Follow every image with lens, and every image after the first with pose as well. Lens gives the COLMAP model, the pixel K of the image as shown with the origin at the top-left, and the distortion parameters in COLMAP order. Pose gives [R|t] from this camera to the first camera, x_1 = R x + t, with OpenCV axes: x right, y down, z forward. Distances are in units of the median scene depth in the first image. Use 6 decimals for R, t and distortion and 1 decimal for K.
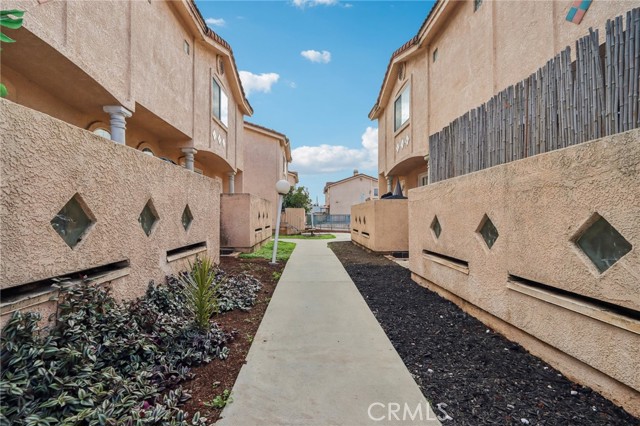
lens RADIAL K [[298.8, 0, 316.3], [0, 298.8, 217.9], [0, 0, 1]] dist [-0.013318, 0.000743]
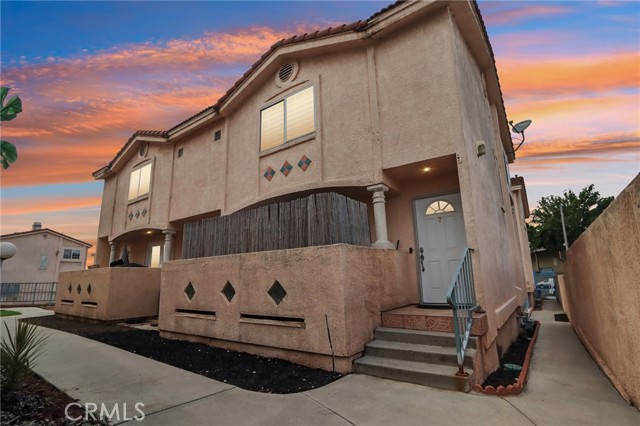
lens RADIAL K [[298.8, 0, 316.3], [0, 298.8, 217.9], [0, 0, 1]] dist [-0.013318, 0.000743]
pose [[0.618320, 0.152506, 0.770988, -0.410980], [0.020897, 0.977455, -0.210106, 0.002548], [-0.785649, 0.146024, 0.601193, -0.406000]]
